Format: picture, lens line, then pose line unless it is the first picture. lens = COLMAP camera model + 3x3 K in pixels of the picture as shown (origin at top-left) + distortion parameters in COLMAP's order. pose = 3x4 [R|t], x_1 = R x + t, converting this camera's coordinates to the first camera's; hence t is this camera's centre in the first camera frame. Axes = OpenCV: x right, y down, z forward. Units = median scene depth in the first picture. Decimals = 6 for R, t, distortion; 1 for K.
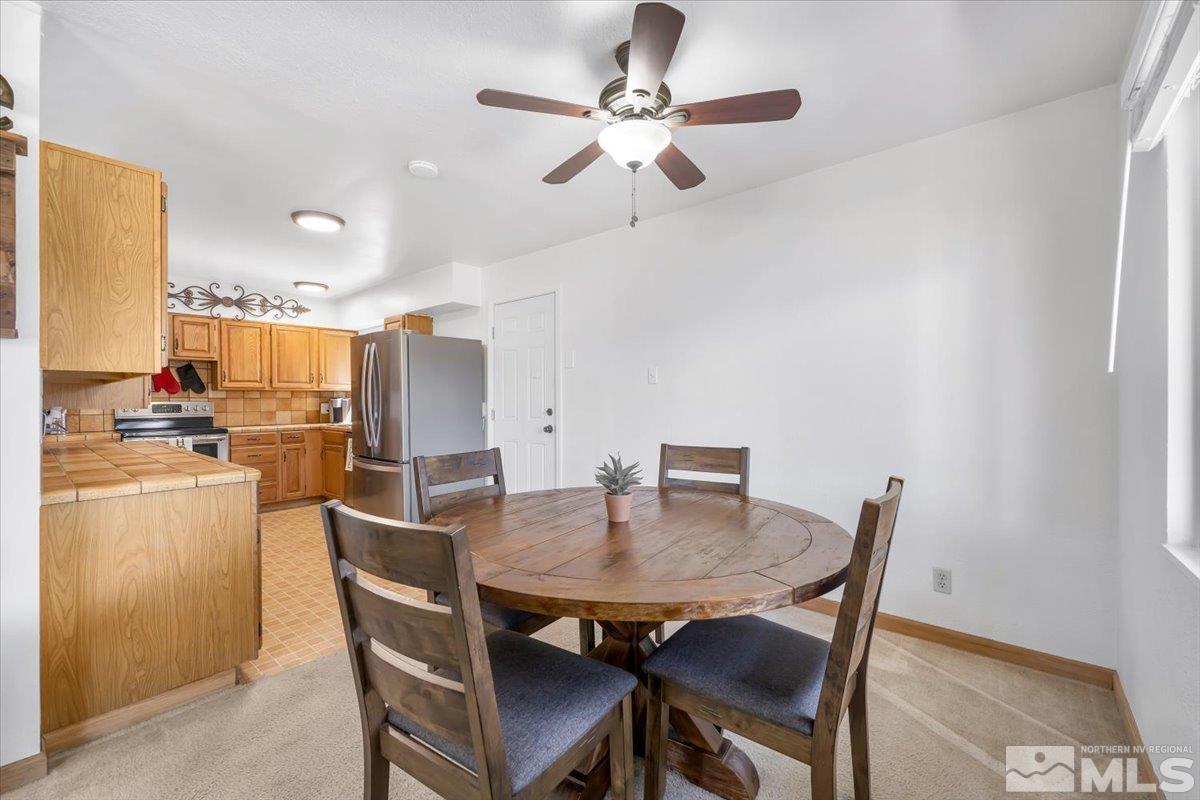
lens RADIAL K [[479.7, 0, 605.0], [0, 479.7, 403.3], [0, 0, 1]] dist [-0.011028, 0.000681]
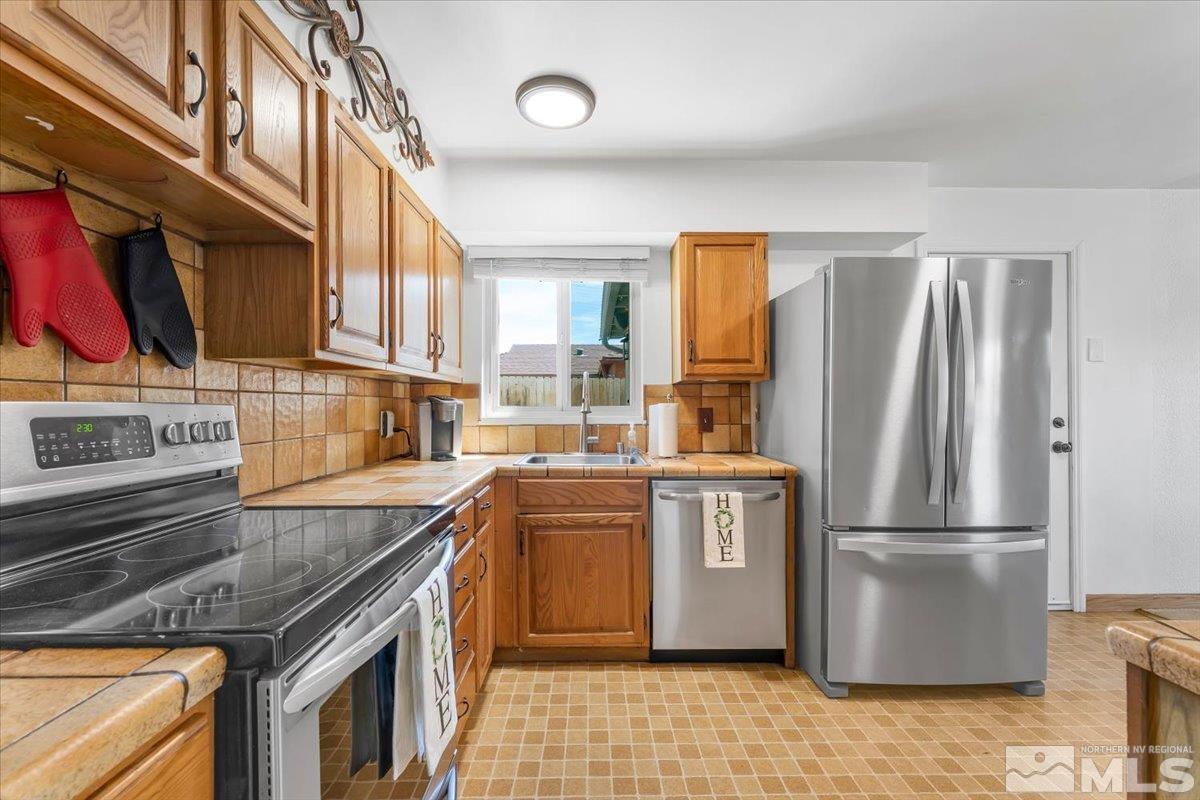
lens RADIAL K [[479.7, 0, 593.7], [0, 479.7, 408.5], [0, 0, 1]] dist [-0.011028, 0.000681]
pose [[0.775407, 0.000863, 0.631461, -0.838688], [0.003426, 0.999979, -0.005572, 0.000366], [-0.631452, 0.006484, 0.775388, 0.690739]]
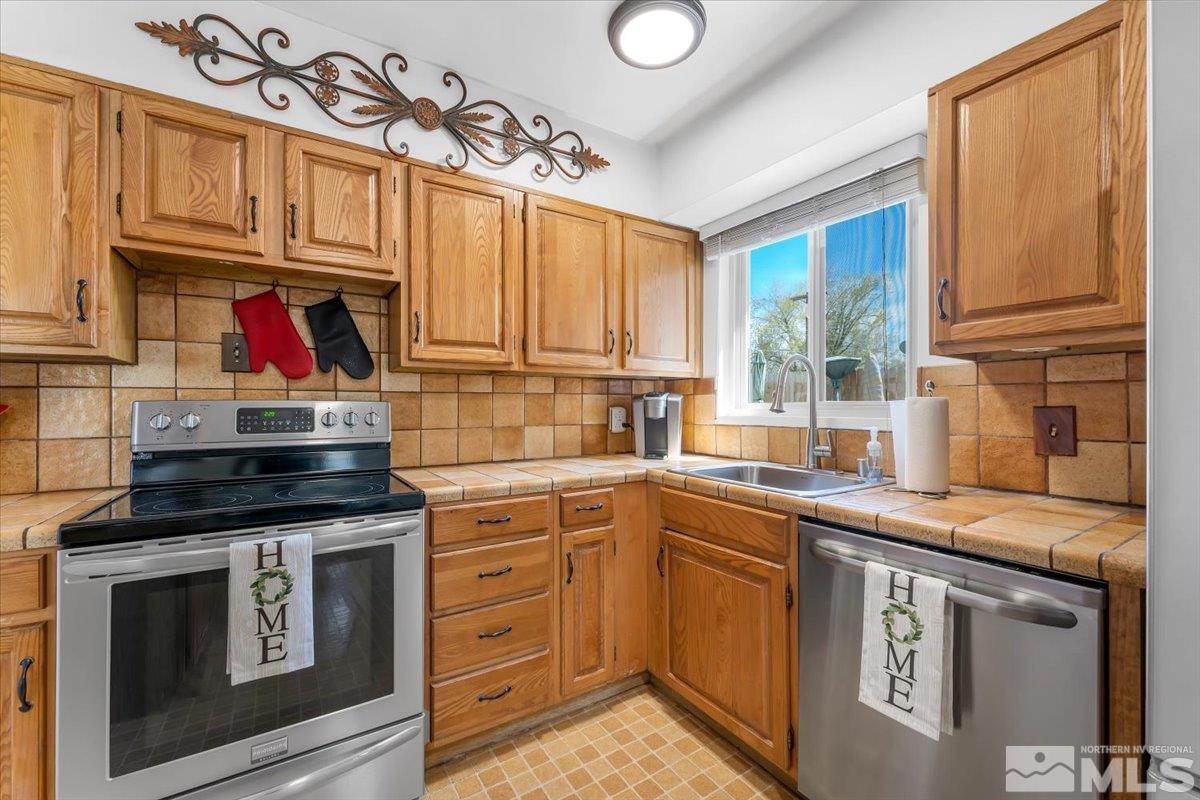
lens RADIAL K [[479.7, 0, 601.7], [0, 479.7, 404.2], [0, 0, 1]] dist [-0.011028, 0.000681]
pose [[0.951916, 0.005120, -0.306315, -0.555915], [-0.007127, 0.999960, -0.005434, -0.000529], [0.306275, 0.007356, 0.951915, 0.700338]]
